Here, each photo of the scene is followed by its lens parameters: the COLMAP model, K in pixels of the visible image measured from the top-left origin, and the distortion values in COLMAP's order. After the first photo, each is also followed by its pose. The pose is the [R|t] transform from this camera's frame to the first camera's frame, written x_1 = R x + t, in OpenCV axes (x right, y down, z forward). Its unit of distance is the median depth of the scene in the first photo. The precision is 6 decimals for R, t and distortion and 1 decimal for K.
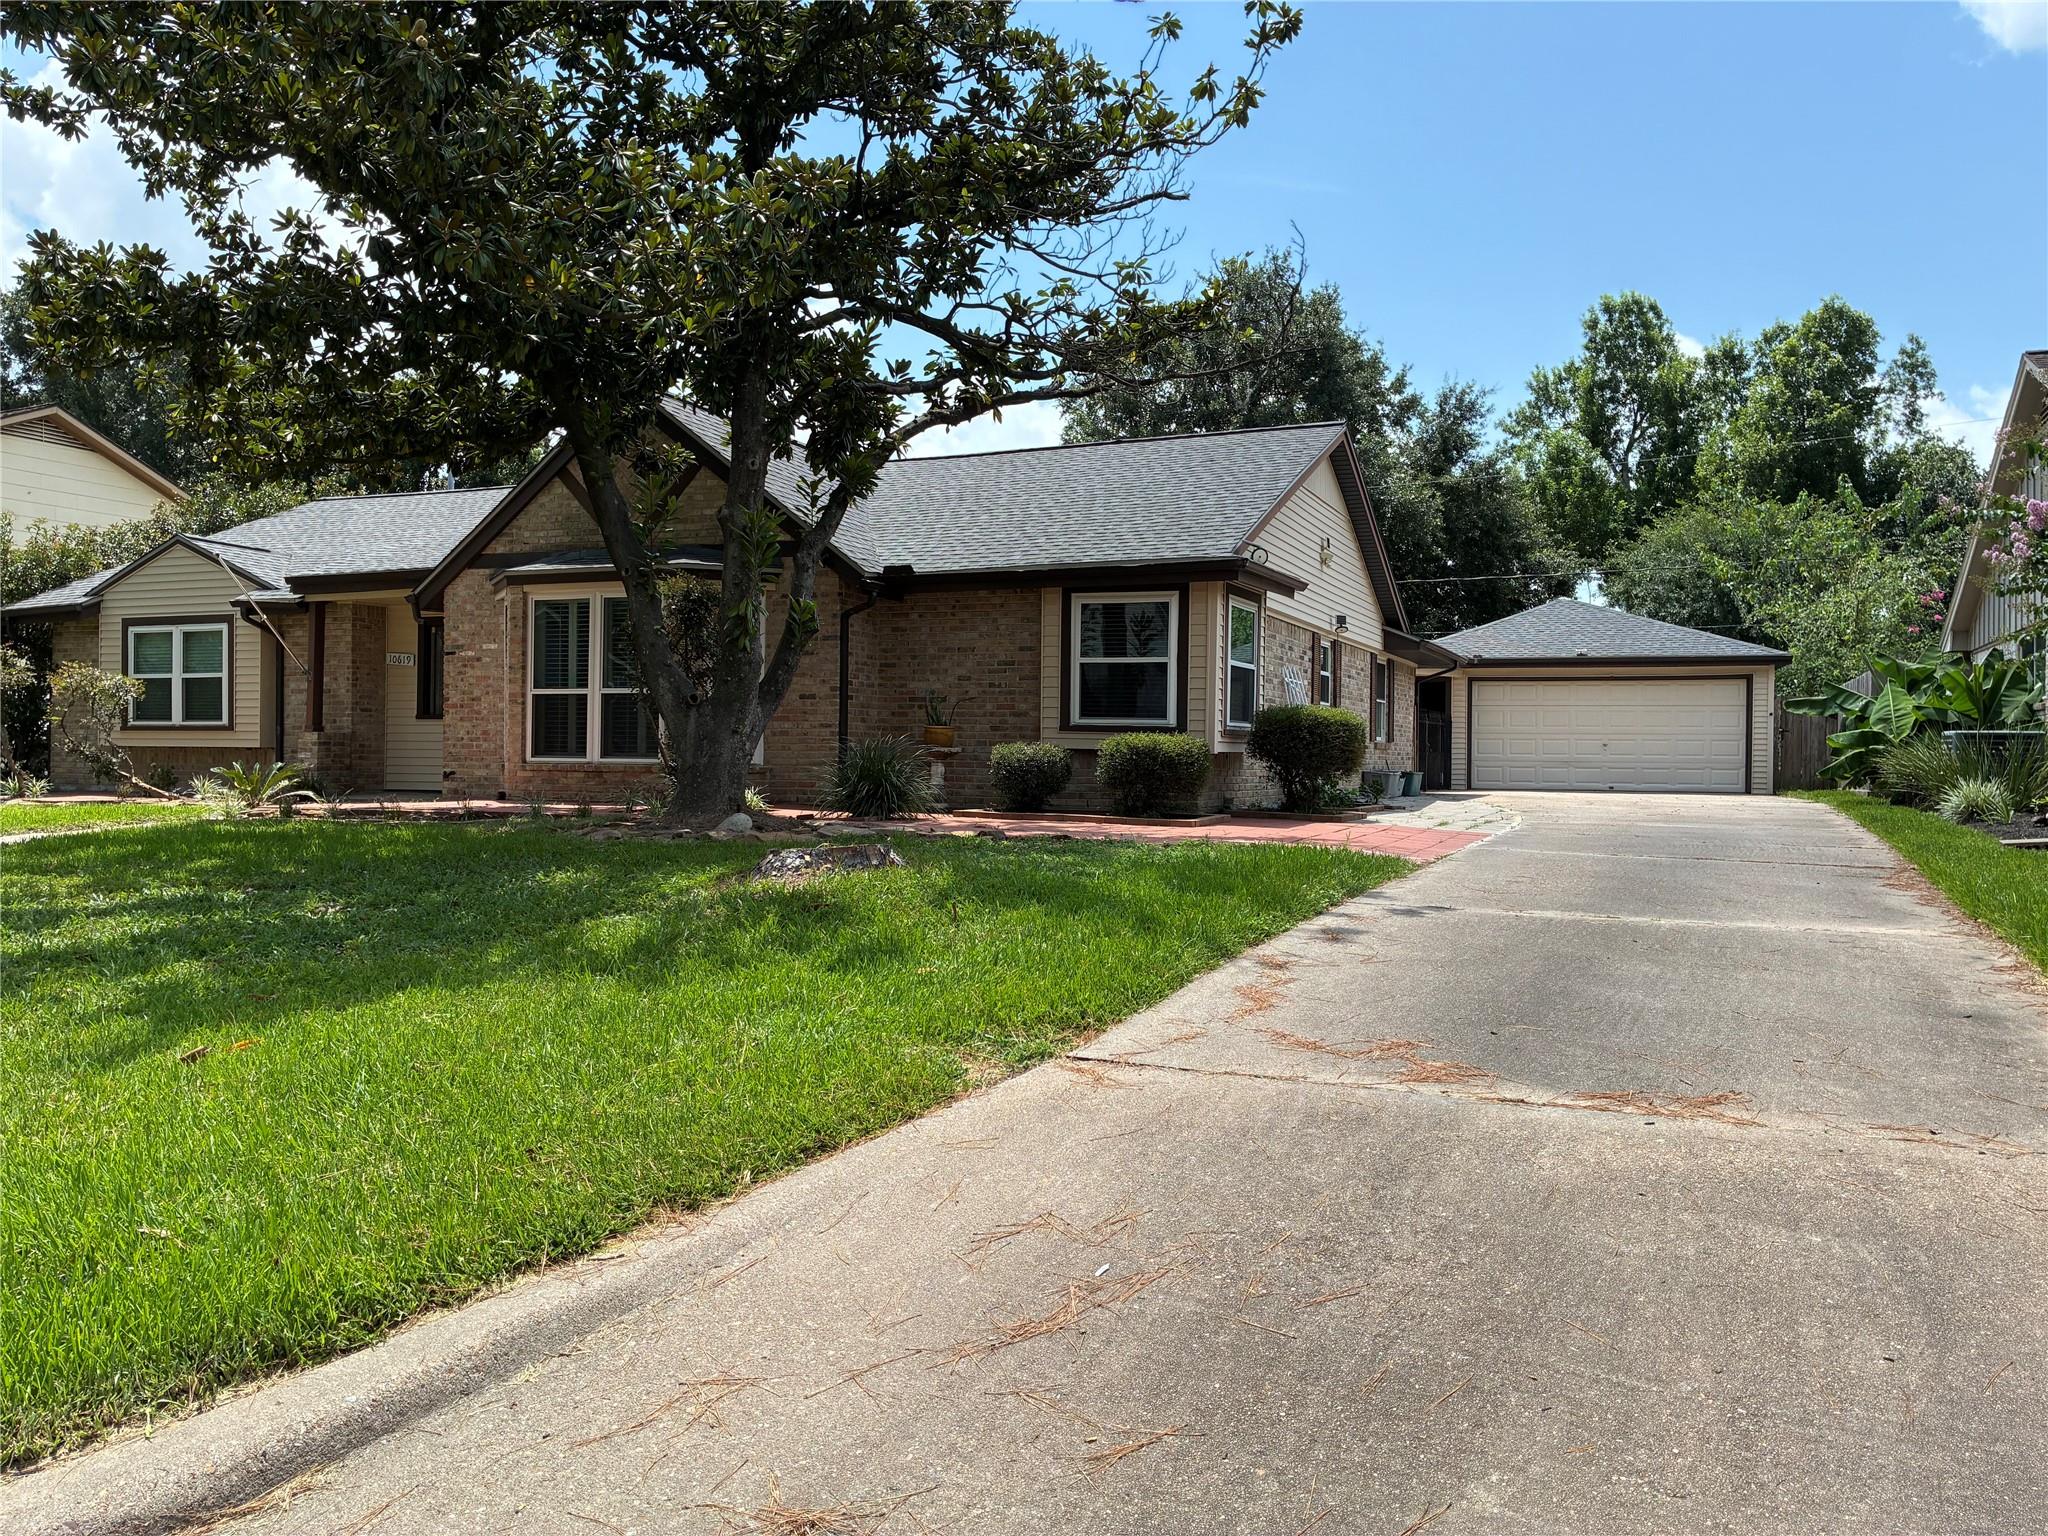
lens RADIAL K [[1524.9, 0, 1026.6], [0, 1524.9, 770.0], [0, 0, 1]] dist [0.041414, -0.017355]
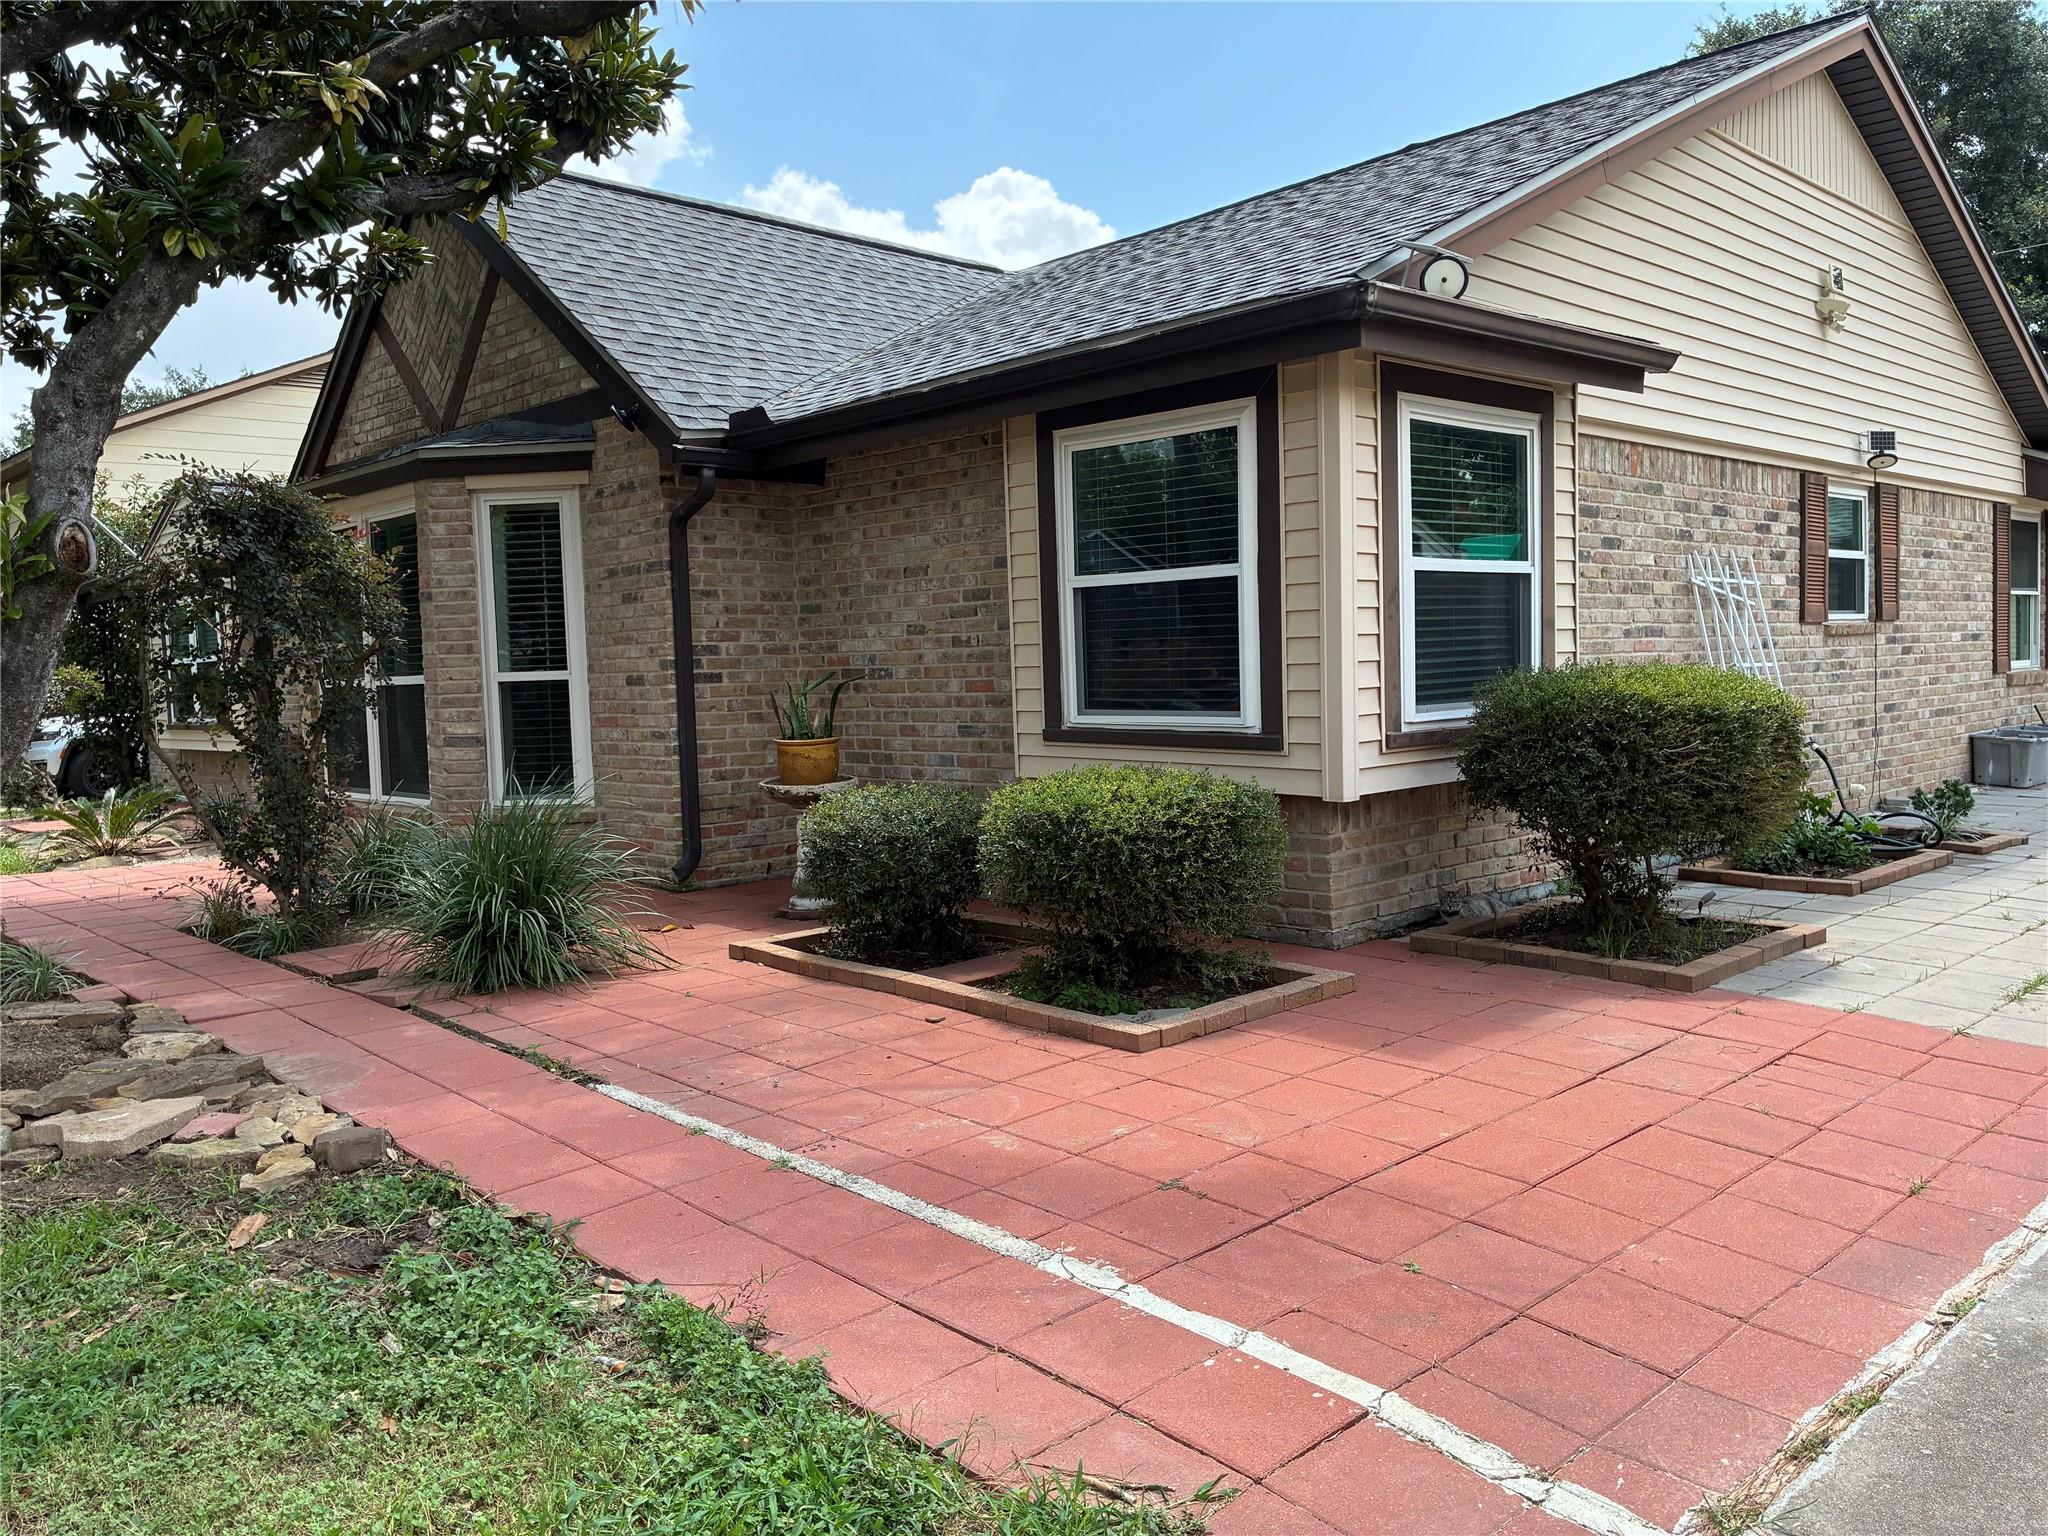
lens RADIAL K [[1524.9, 0, 1021.5], [0, 1524.9, 757.1], [0, 0, 1]] dist [0.041414, -0.017355]
pose [[0.917938, -0.018486, -0.396293, 0.183863], [0.039674, 0.998184, 0.045335, -0.039206], [0.394735, -0.057337, 0.917004, 0.547989]]
